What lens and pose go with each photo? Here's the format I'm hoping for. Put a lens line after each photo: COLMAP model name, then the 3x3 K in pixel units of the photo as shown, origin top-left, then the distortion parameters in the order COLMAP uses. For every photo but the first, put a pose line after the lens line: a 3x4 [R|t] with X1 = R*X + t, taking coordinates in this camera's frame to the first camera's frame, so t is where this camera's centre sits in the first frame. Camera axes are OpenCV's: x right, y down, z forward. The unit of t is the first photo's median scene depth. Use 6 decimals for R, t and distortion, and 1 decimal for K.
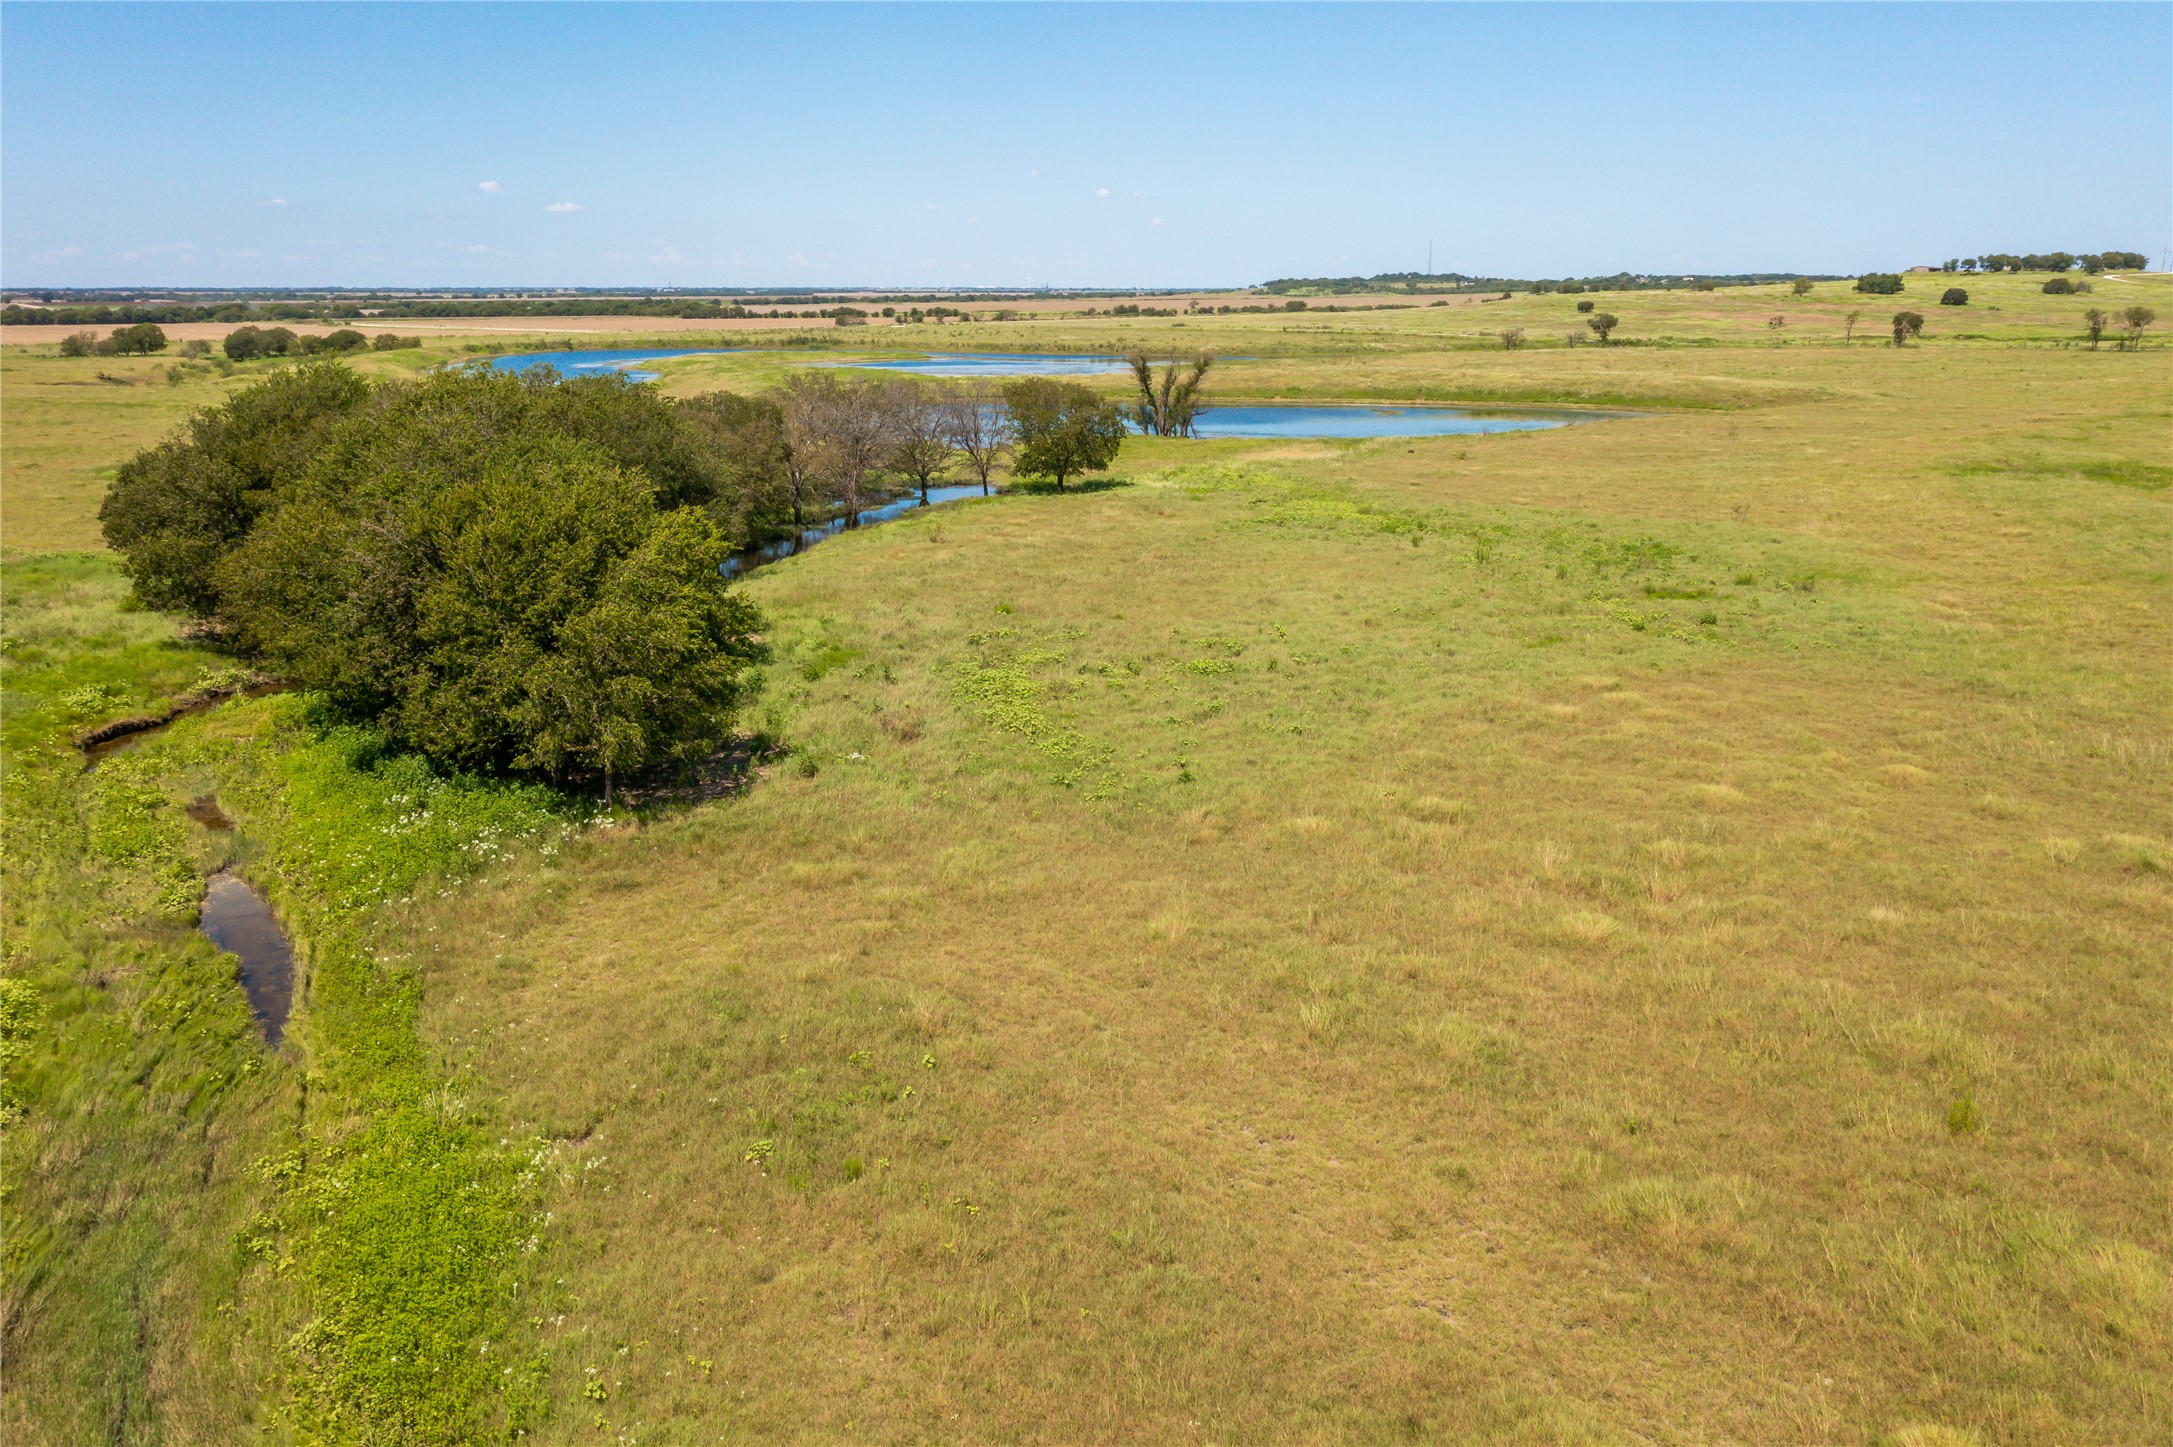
lens RADIAL K [[1693.7, 0, 1093.6], [0, 1693.7, 708.2], [0, 0, 1]] dist [-0.017192, 0.003004]
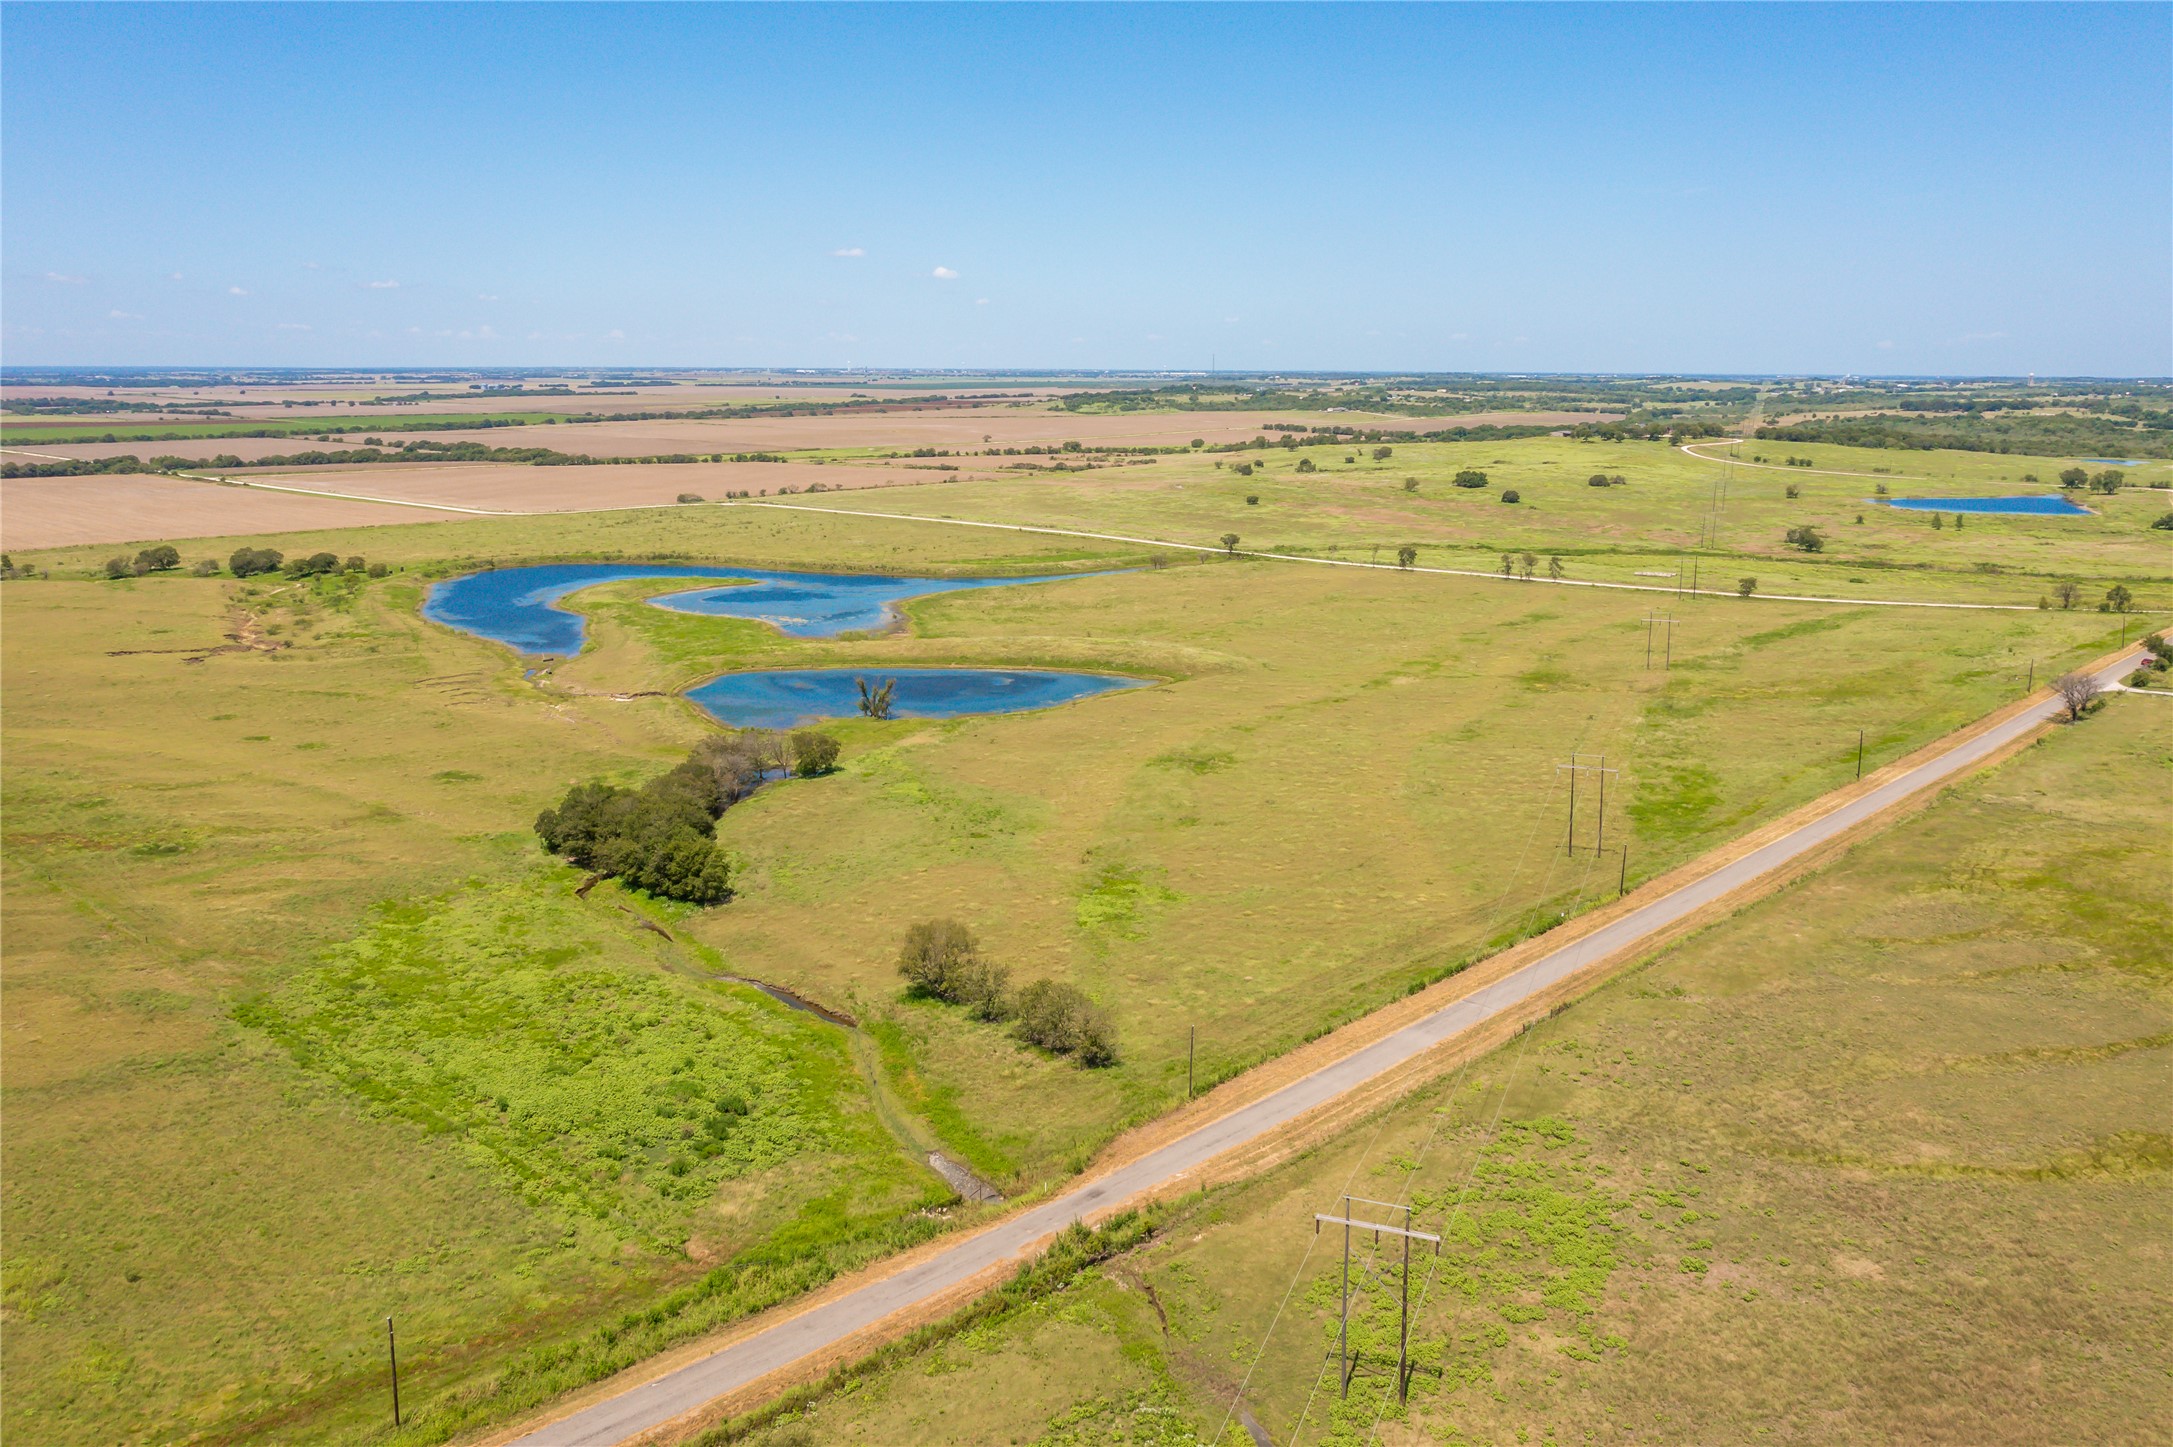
lens RADIAL K [[1694.5, 0, 1089.8], [0, 1694.5, 729.1], [0, 0, 1]] dist [-0.016050, 0.004734]
pose [[0.994969, -0.018941, 0.098375, 0.165847], [0.021724, 0.999391, -0.027294, -0.134650], [-0.097798, 0.029294, 0.994775, -1.839203]]
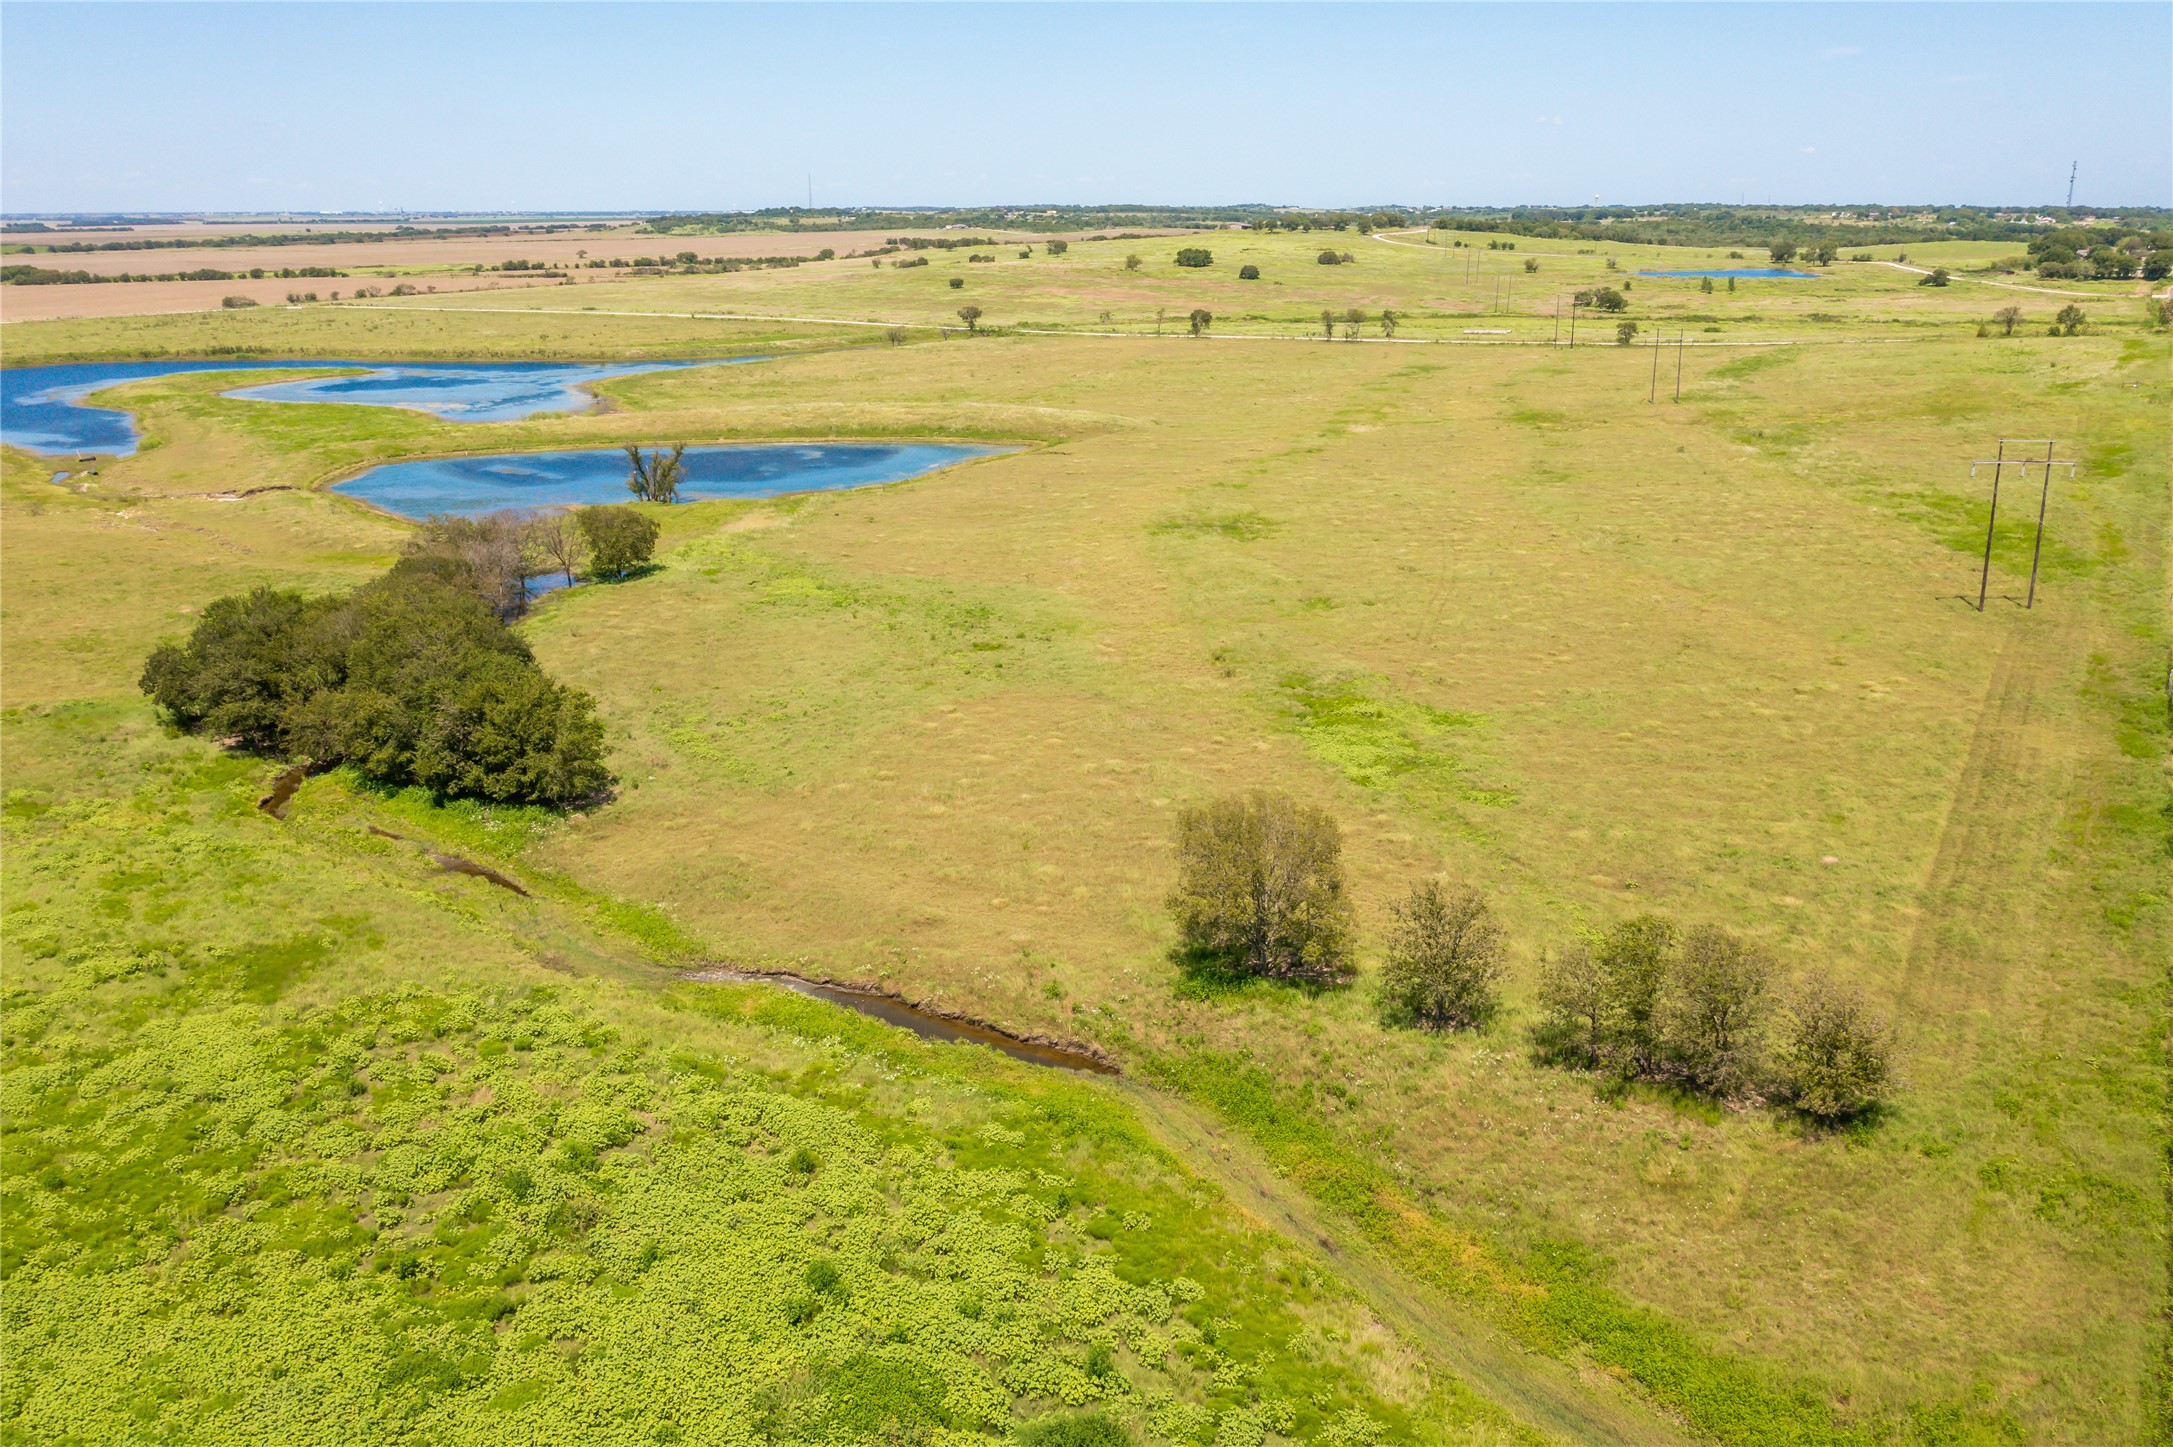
lens RADIAL K [[1694.5, 0, 1091.0], [0, 1694.5, 718.8], [0, 0, 1]] dist [-0.023055, 0.003266]
pose [[0.939867, -0.100532, 0.326411, -0.150707], [0.083512, 0.994333, 0.065782, -0.074667], [-0.331174, -0.034567, 0.942936, -0.686071]]
